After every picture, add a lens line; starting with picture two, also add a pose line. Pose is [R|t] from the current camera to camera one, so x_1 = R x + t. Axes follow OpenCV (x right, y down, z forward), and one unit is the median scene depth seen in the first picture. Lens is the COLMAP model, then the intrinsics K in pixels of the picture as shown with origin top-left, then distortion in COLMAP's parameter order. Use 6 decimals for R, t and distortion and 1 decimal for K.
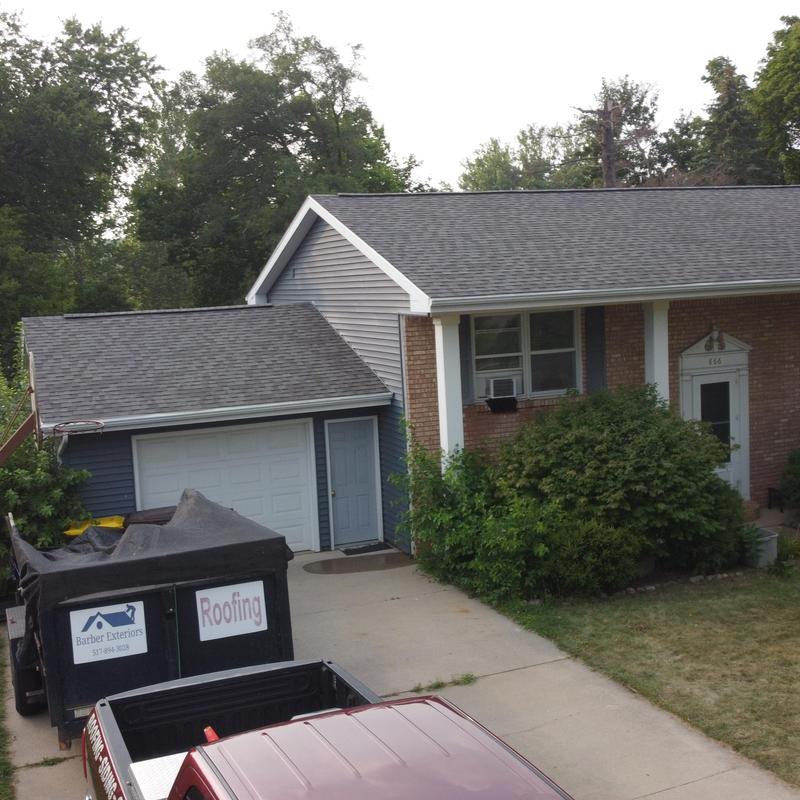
lens RADIAL K [[1083.9, 0, 405.2], [0, 1083.9, 398.3], [0, 0, 1]] dist [-0.008055, 0.000000]
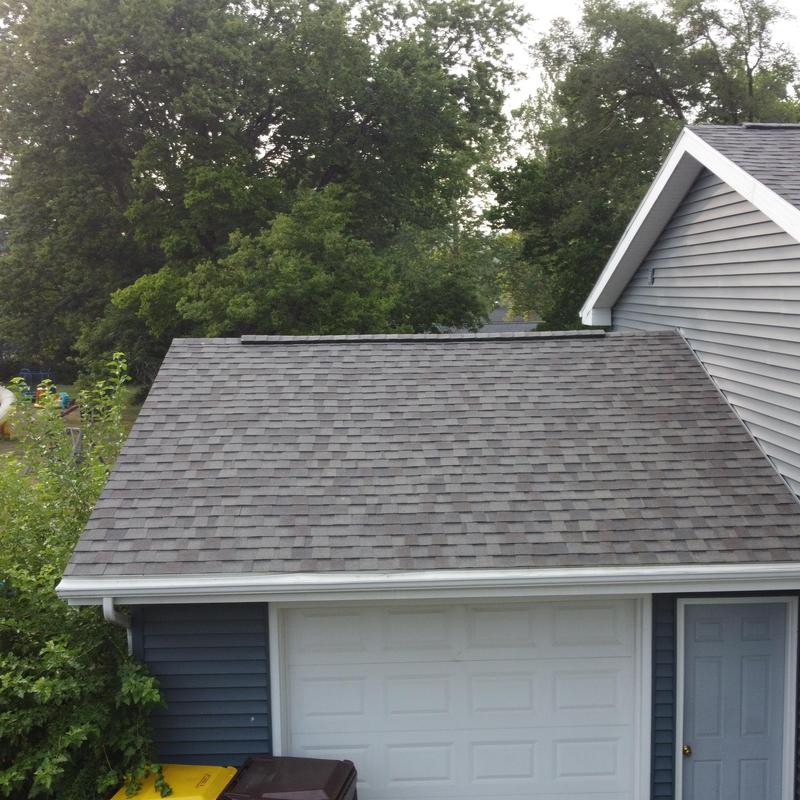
lens RADIAL K [[1083.9, 0, 402.9], [0, 1083.9, 405.0], [0, 0, 1]] dist [-0.008055, 0.000000]
pose [[0.935504, 0.070263, -0.346259, -0.026248], [-0.066974, 0.997524, 0.021472, -0.055910], [0.346911, 0.003104, 0.937893, 0.458174]]
